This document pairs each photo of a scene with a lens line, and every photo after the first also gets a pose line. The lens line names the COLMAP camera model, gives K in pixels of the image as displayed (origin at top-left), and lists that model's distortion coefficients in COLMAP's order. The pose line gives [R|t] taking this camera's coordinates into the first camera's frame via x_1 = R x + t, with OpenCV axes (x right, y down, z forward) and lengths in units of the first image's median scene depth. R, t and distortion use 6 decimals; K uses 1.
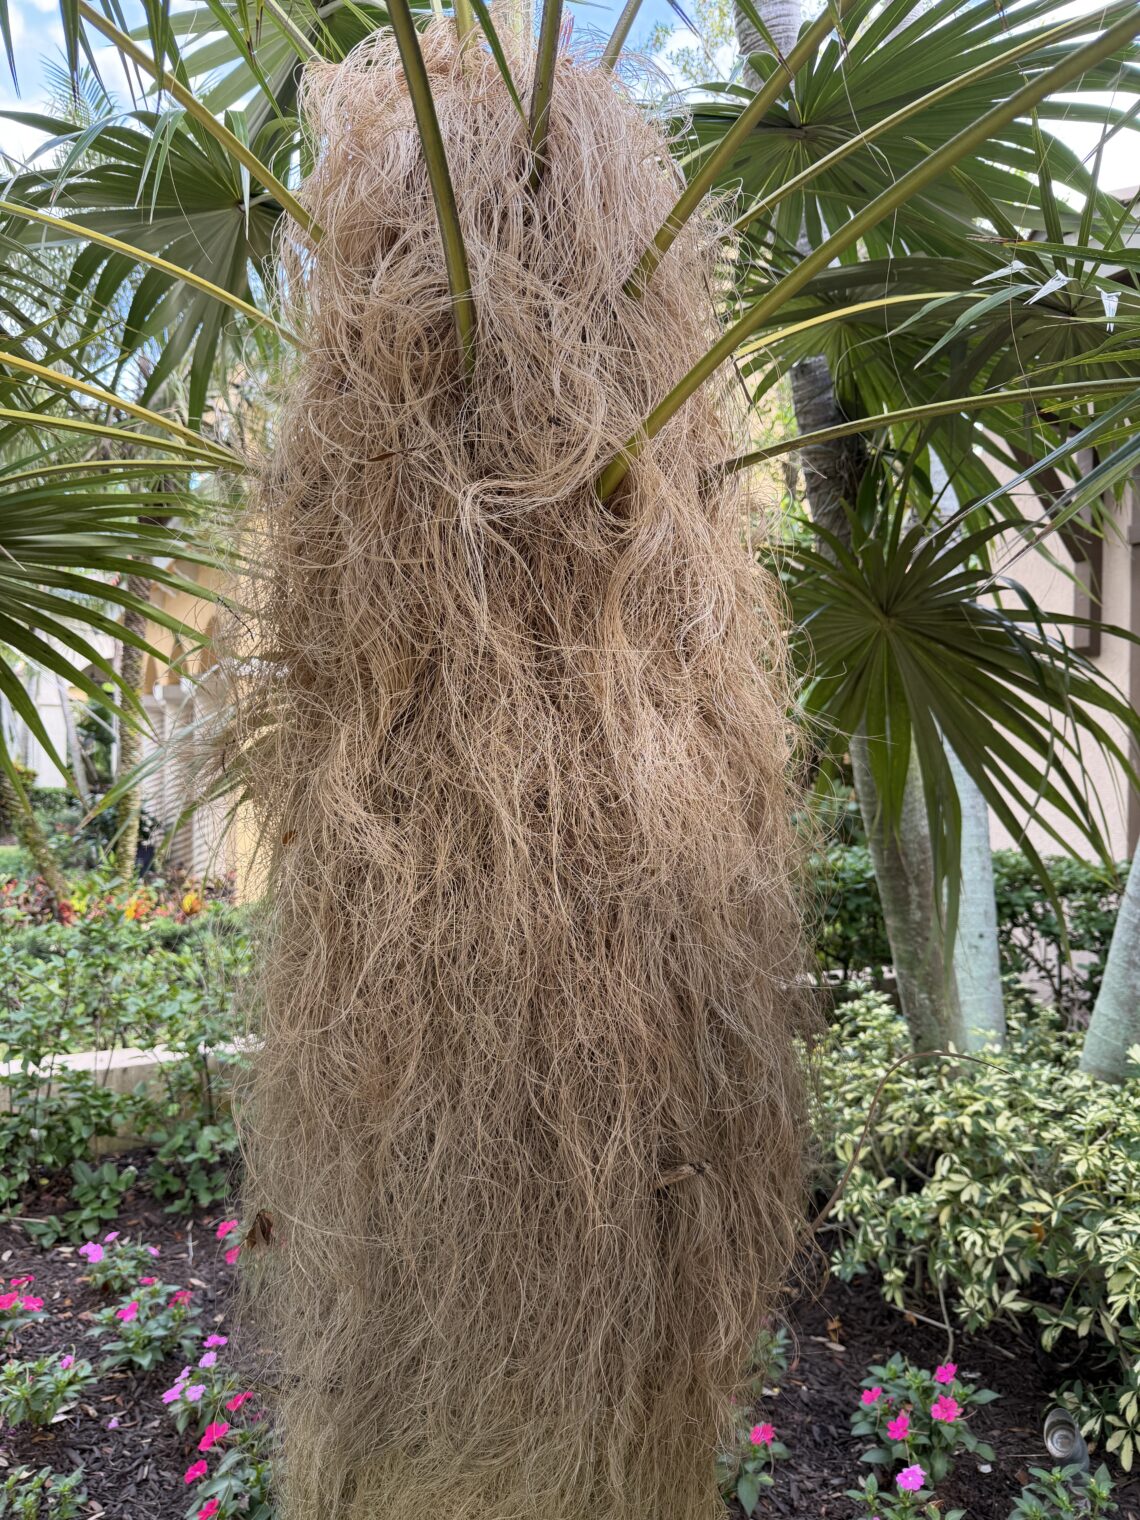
lens RADIAL K [[1090.0, 0, 570.0], [0, 1090.0, 760.0], [0, 0, 1]] dist [-0.073548, 0.071302]
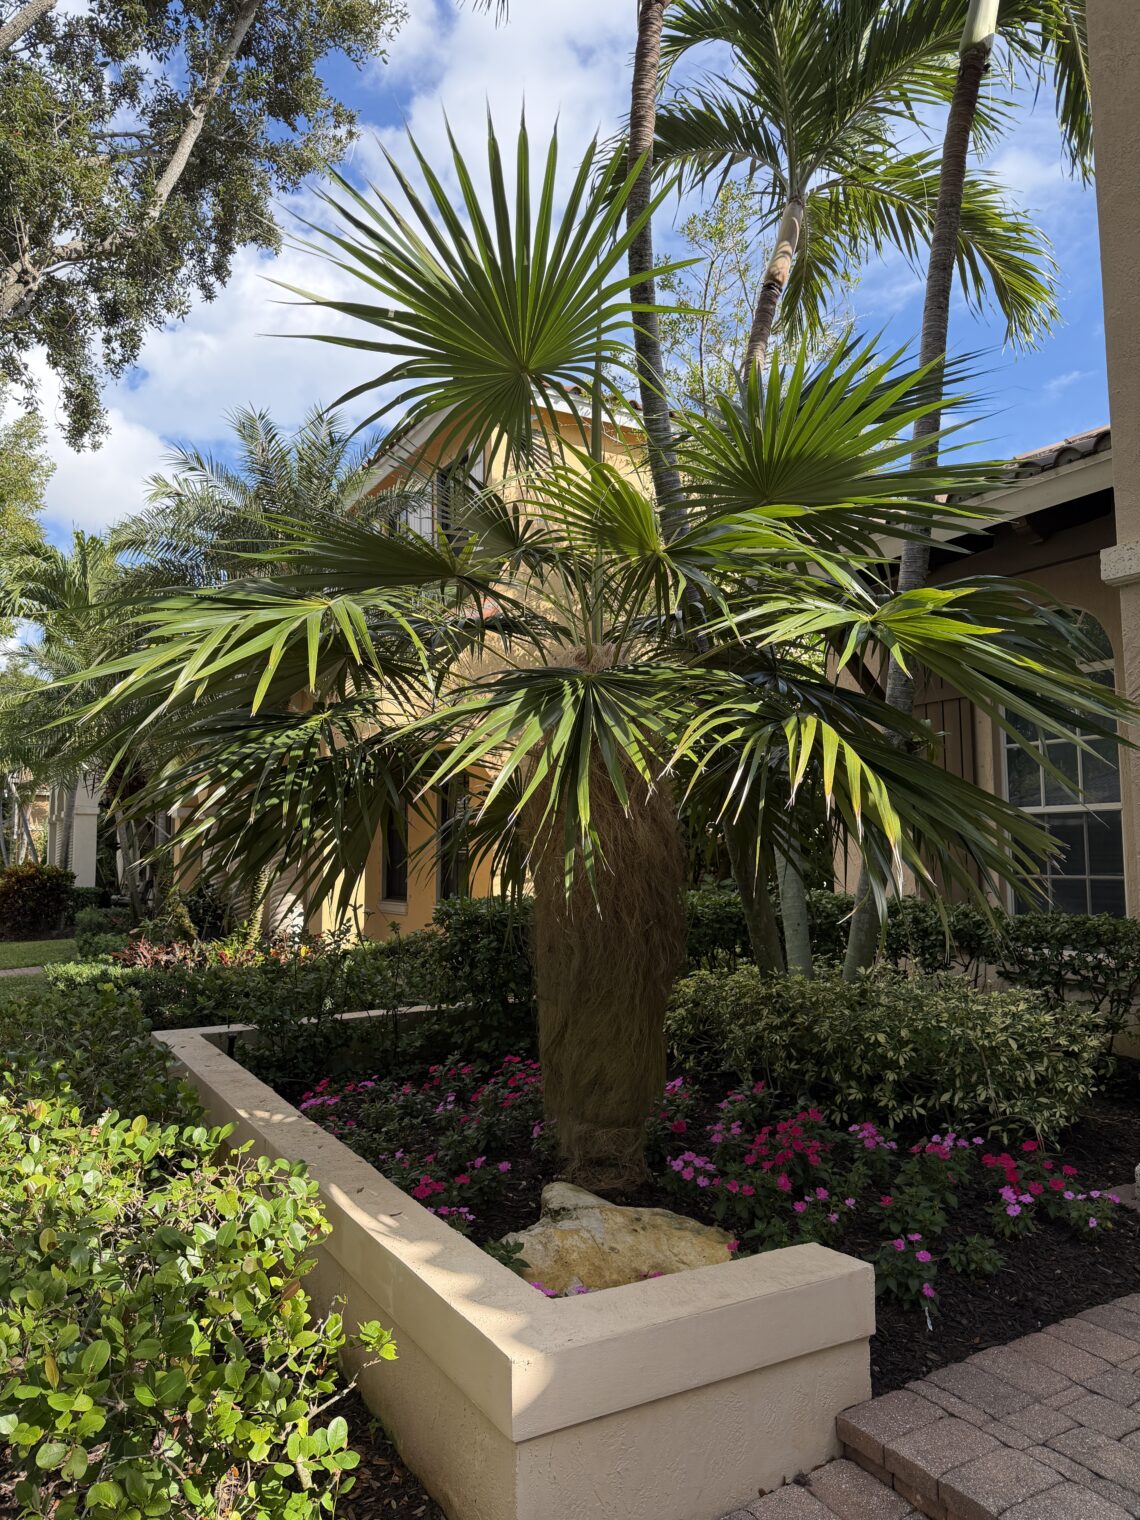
lens RADIAL K [[1028.2, 0, 570.0], [0, 1028.2, 760.0], [0, 0, 1]] dist [0.024681, -0.002664]
pose [[0.999304, -0.024470, 0.028162, -0.117667], [0.027712, 0.992246, -0.121160, 0.081969], [-0.024979, 0.121856, 0.992233, -1.171513]]
